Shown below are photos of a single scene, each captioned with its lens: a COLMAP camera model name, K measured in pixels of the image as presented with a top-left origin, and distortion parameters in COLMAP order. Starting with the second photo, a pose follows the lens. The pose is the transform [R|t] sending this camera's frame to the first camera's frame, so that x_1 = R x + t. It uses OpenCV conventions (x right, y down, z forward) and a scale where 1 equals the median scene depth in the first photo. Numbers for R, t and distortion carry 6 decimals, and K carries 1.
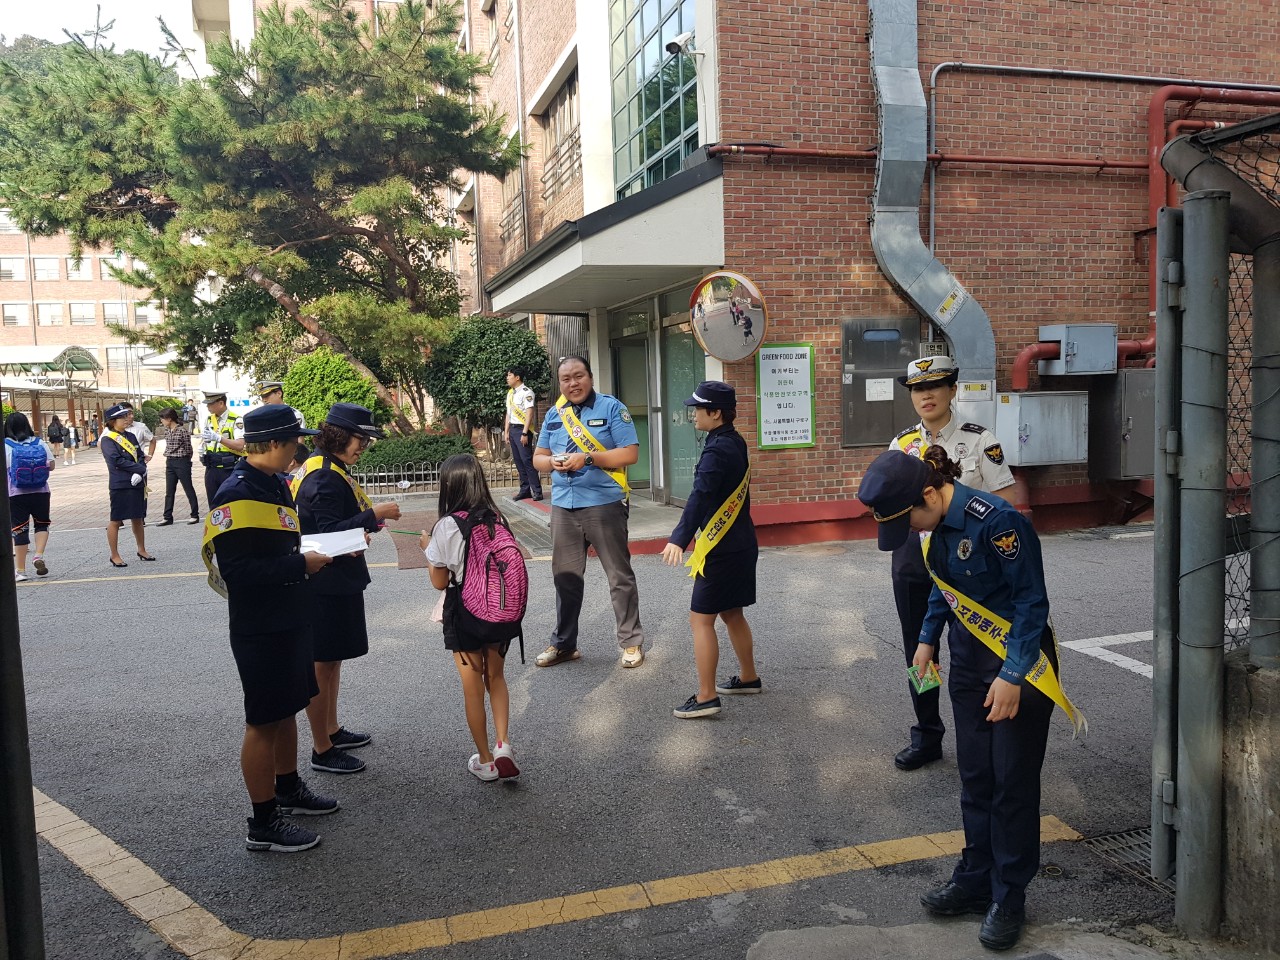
lens RADIAL K [[1002.1, 0, 630.9], [0, 1002.1, 477.3], [0, 0, 1]] dist [0.049161, -0.081575]
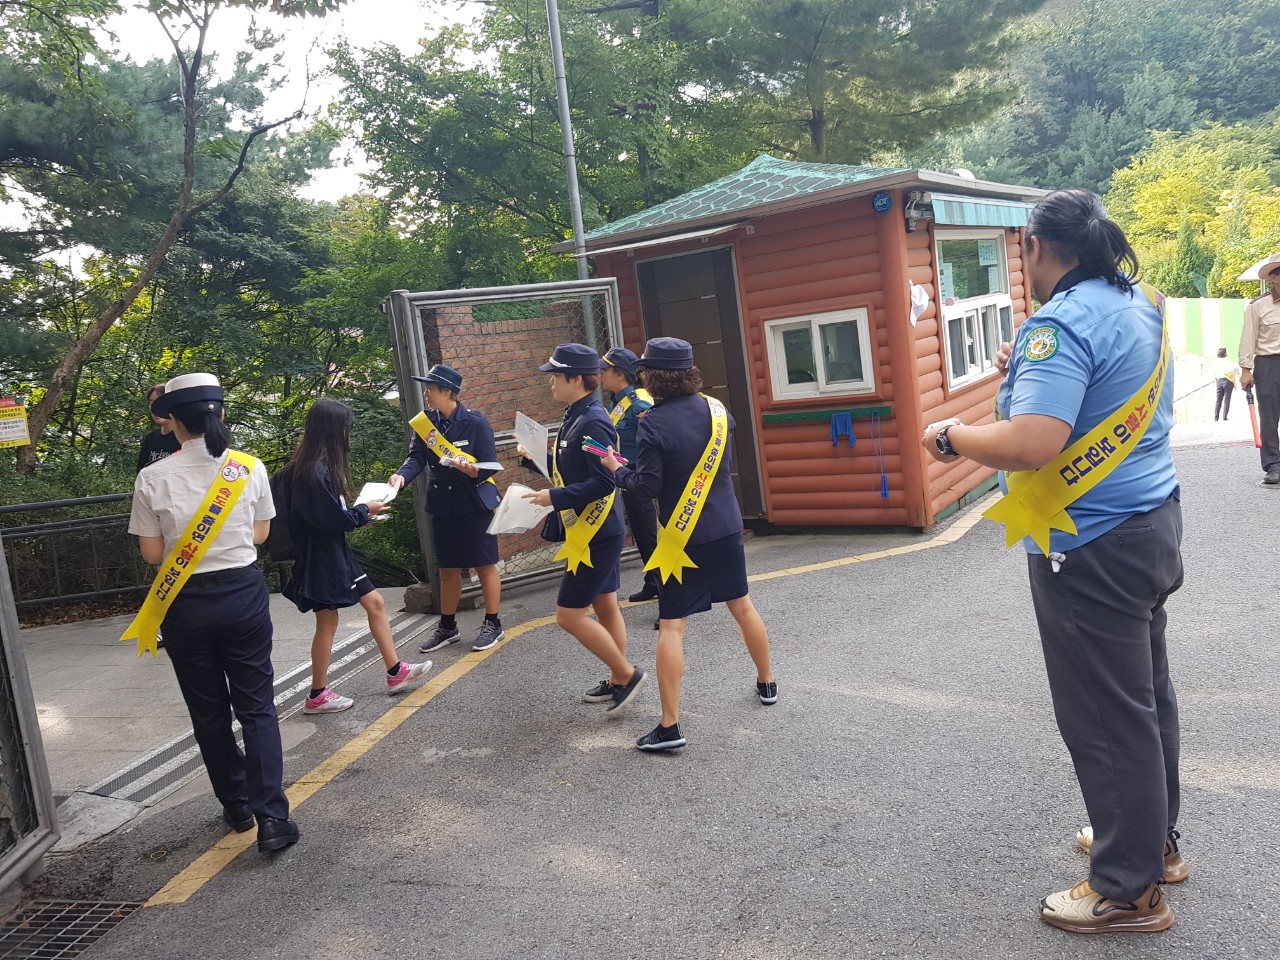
lens RADIAL K [[1002.1, 0, 662.6], [0, 1002.1, 454.3], [0, 0, 1]] dist [0.049161, -0.081575]
pose [[-0.526302, 0.195986, -0.827403, 0.941545], [0.069136, 0.979716, 0.188088, -0.203890], [0.847482, 0.041788, -0.529177, 2.005764]]
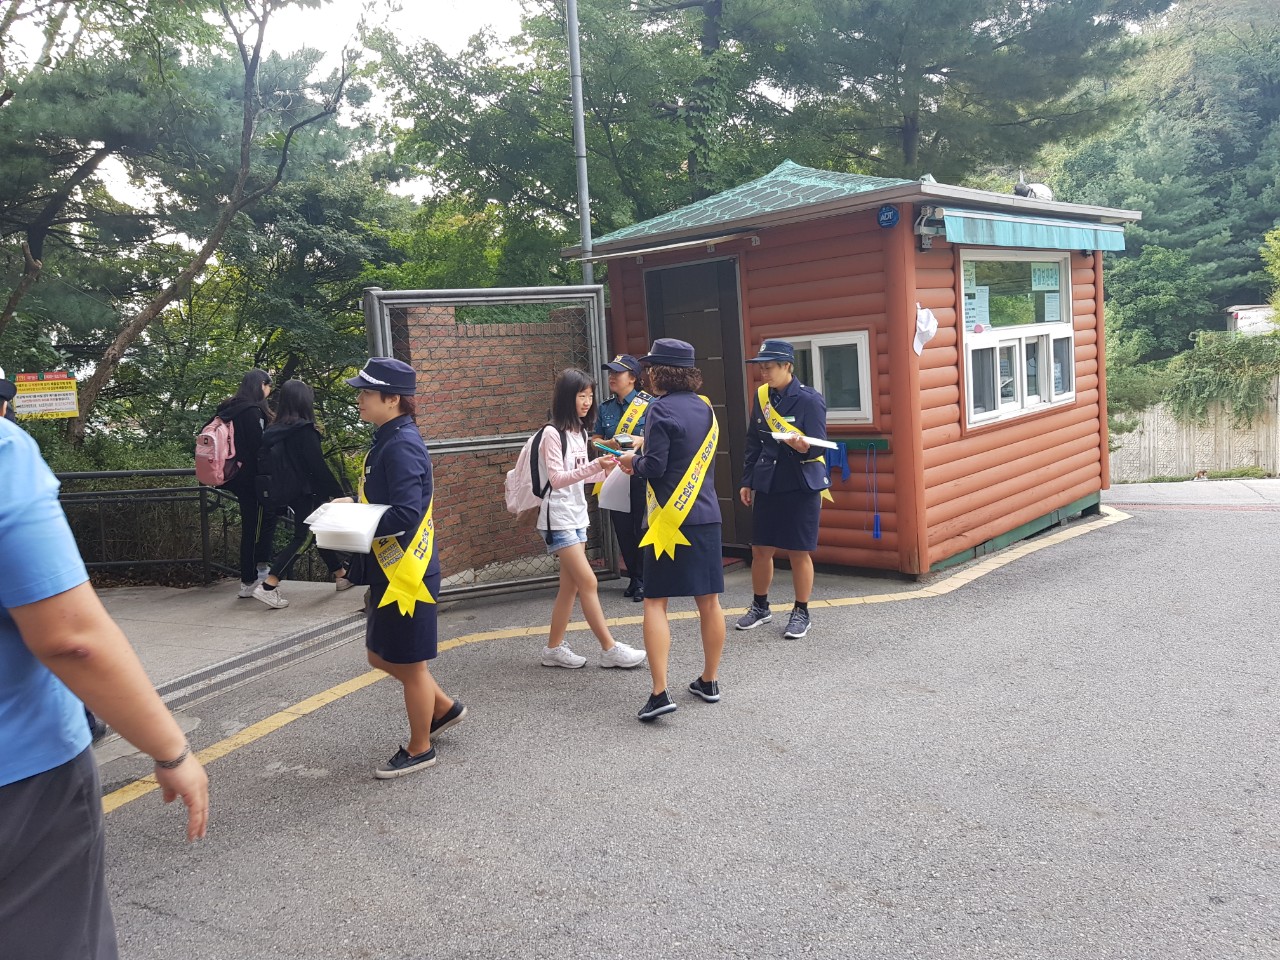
lens RADIAL K [[1002.1, 0, 640.4], [0, 1002.1, 466.3], [0, 0, 1]] dist [0.049161, -0.081575]
pose [[-0.664615, 0.155886, -0.730744, 0.667088], [0.024790, 0.982056, 0.186951, -0.195815], [0.746775, 0.106136, -0.656554, 2.203377]]
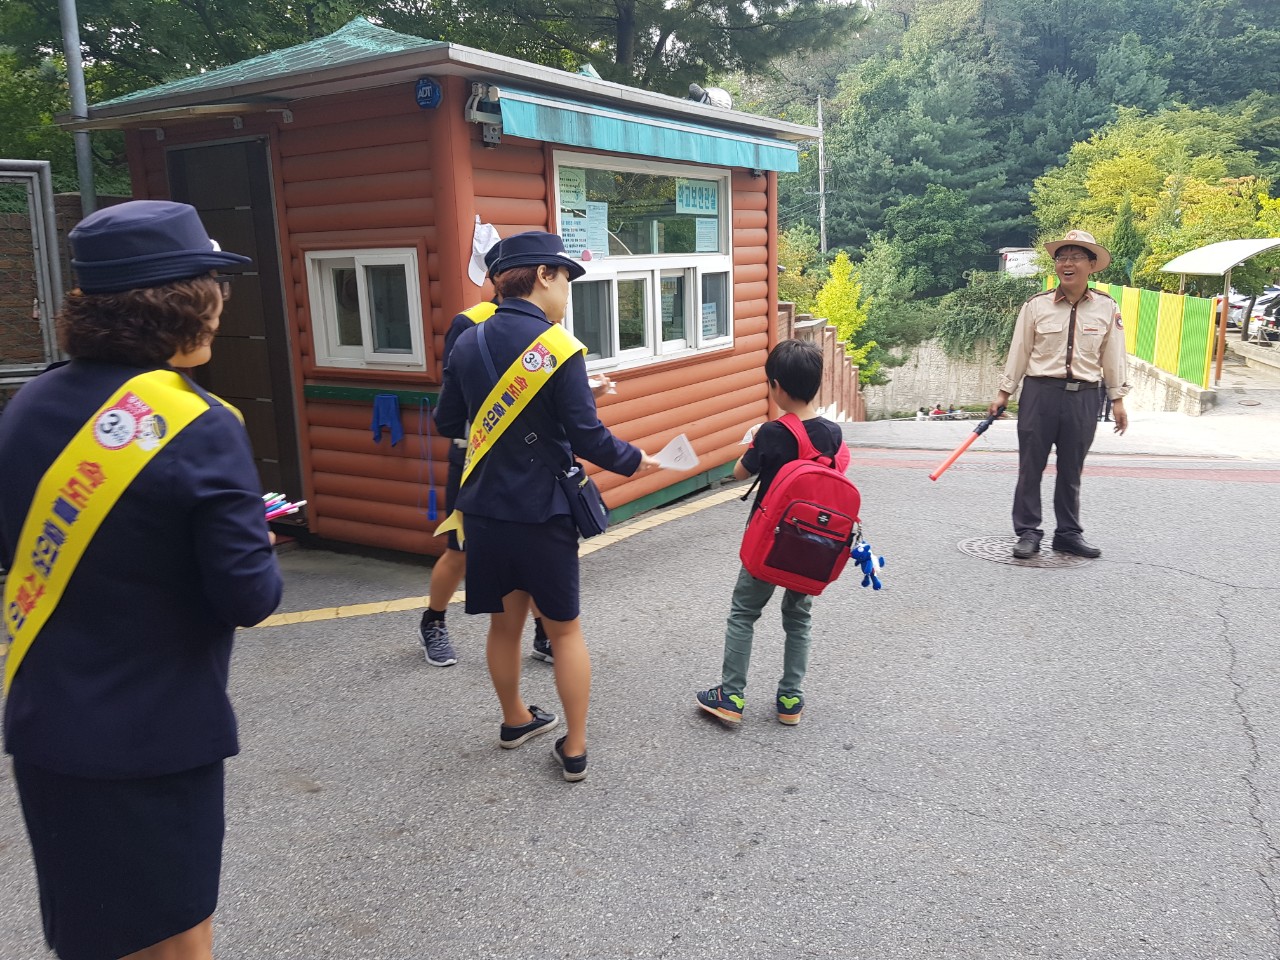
lens RADIAL K [[1002.1, 0, 662.4], [0, 1002.1, 461.6], [0, 0, 1]] dist [0.049161, -0.081575]
pose [[-0.510306, 0.204230, -0.835391, 0.047456], [-0.039547, 0.964792, 0.260023, -0.176104], [0.859083, 0.165729, -0.484262, 2.298552]]
